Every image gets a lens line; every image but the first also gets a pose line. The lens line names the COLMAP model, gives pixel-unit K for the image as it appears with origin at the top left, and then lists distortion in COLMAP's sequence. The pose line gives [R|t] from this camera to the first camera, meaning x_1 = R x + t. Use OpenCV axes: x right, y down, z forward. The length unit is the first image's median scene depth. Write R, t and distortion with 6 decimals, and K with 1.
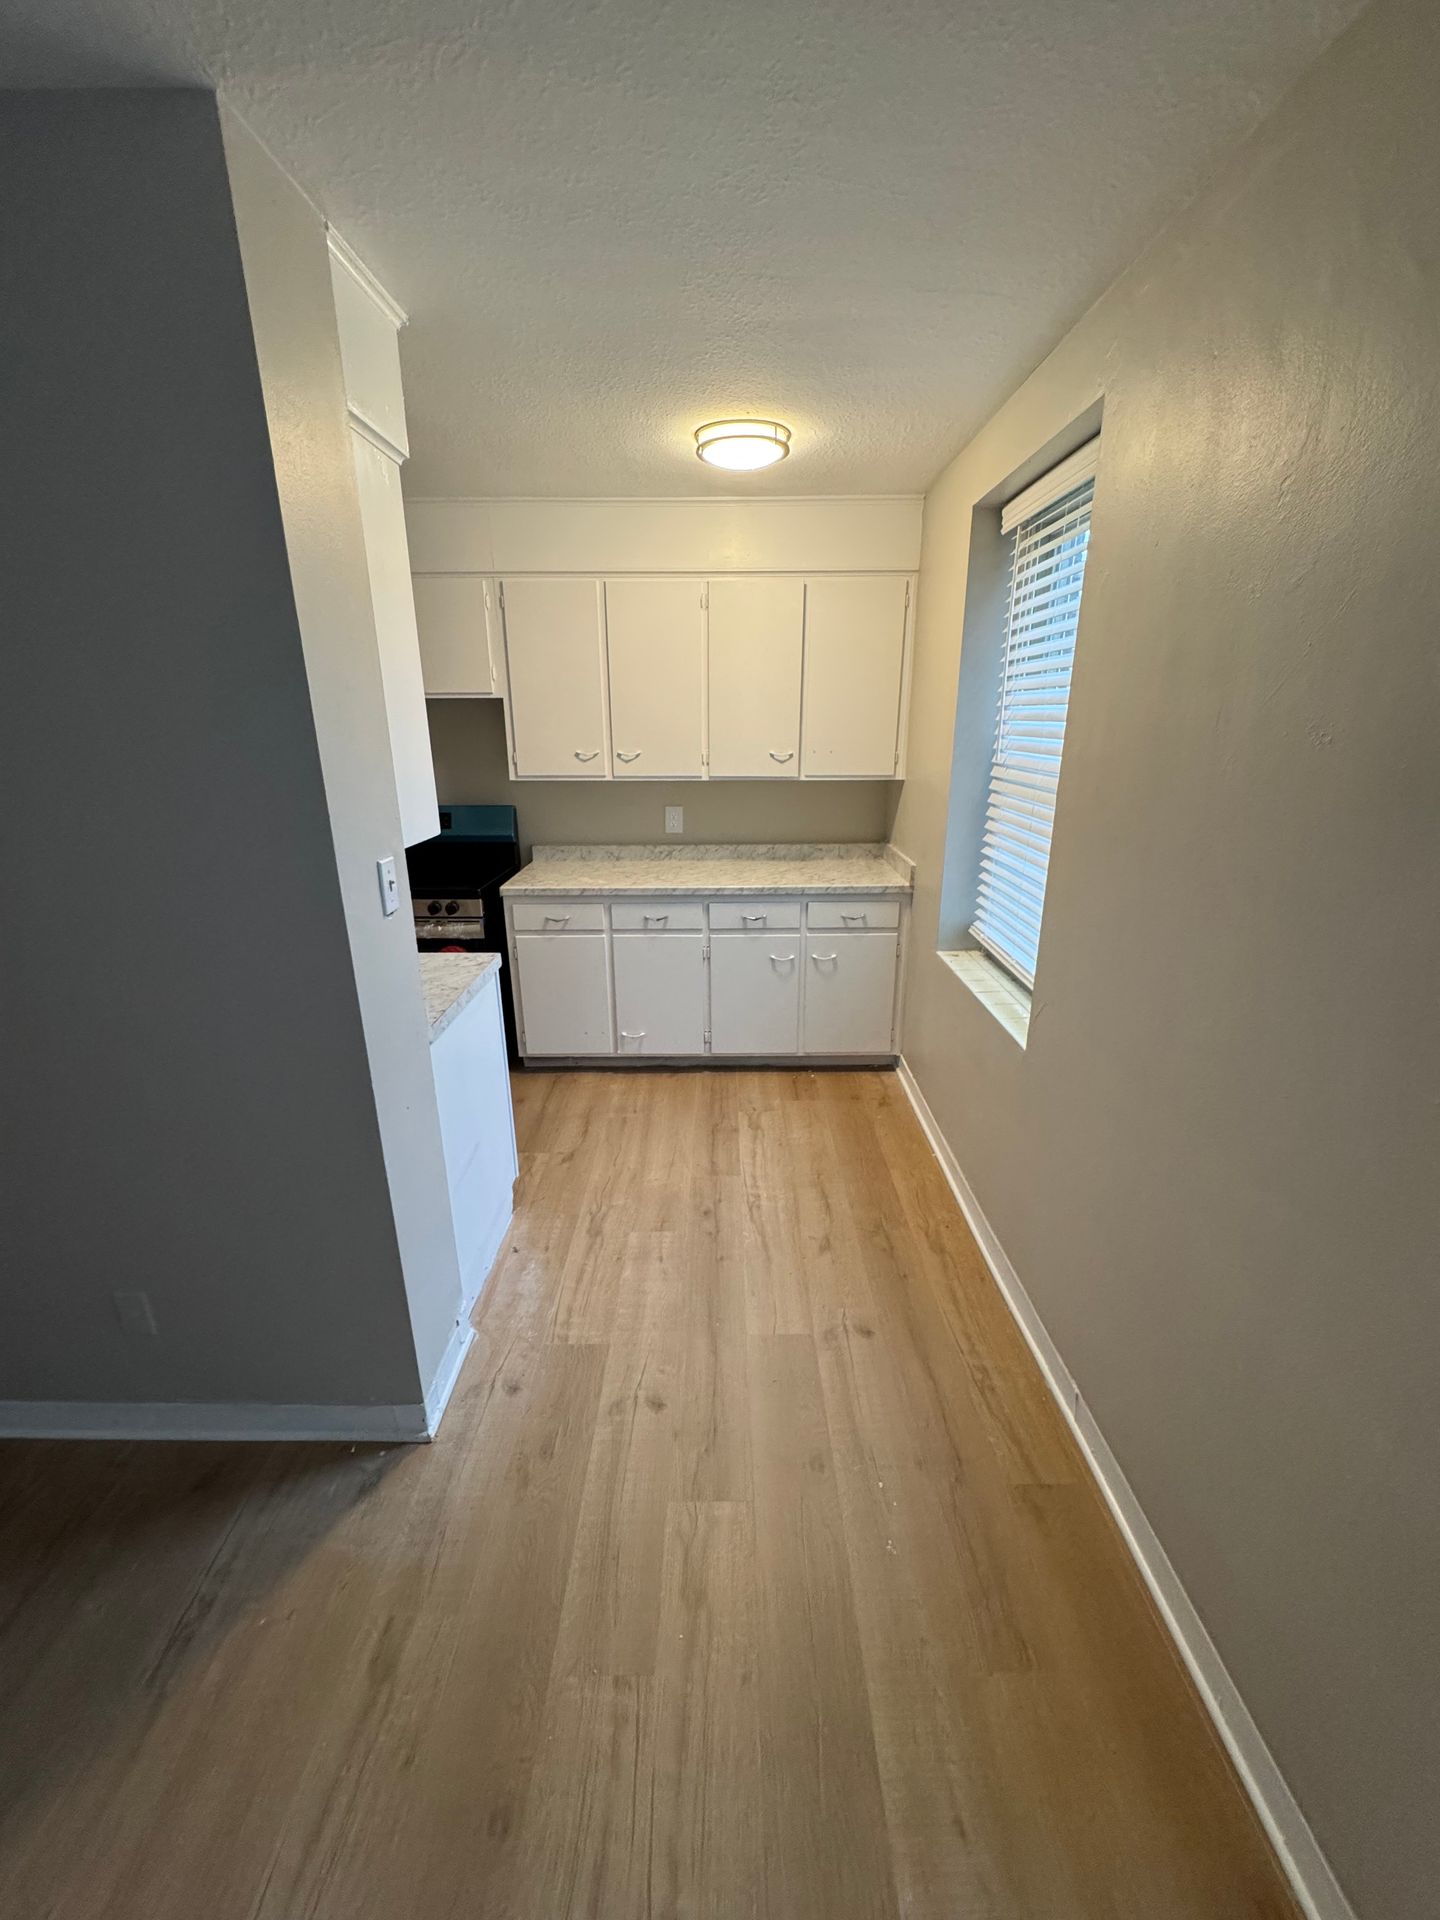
lens RADIAL K [[767.6, 0, 720.0], [0, 767.6, 960.0], [0, 0, 1]] dist [-0.003224, -0.000260]
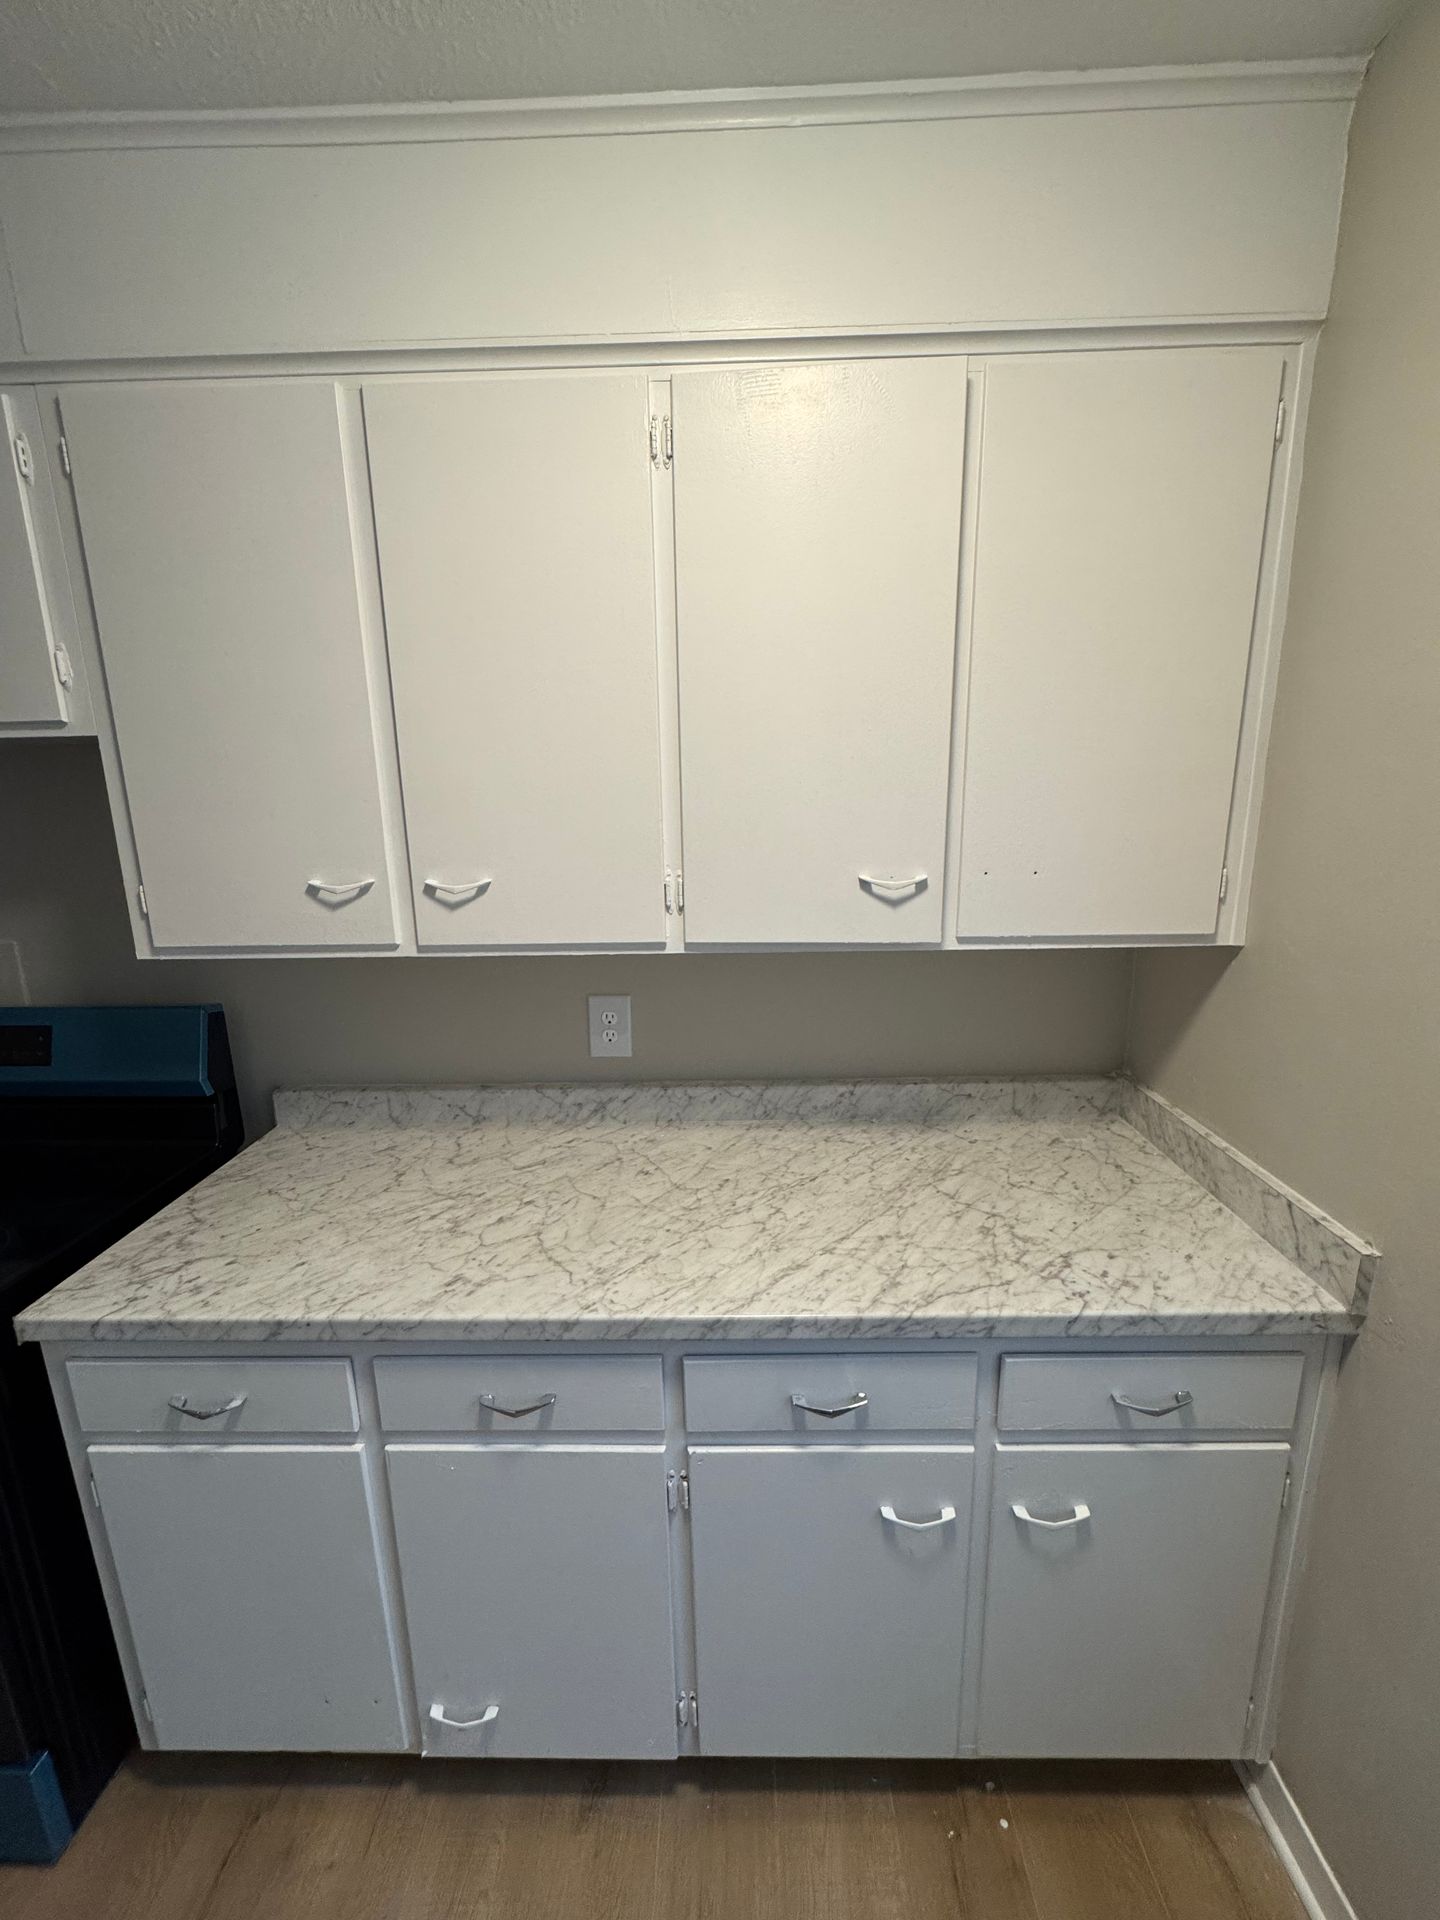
lens RADIAL K [[727.7, 0, 722.0], [0, 727.7, 952.0], [0, 0, 1]] dist [-0.008567, -0.000135]
pose [[0.999766, -0.011892, -0.018065, 0.008667], [0.010042, 0.995007, -0.099296, -0.202126], [0.019155, 0.099091, 0.994894, 0.667352]]
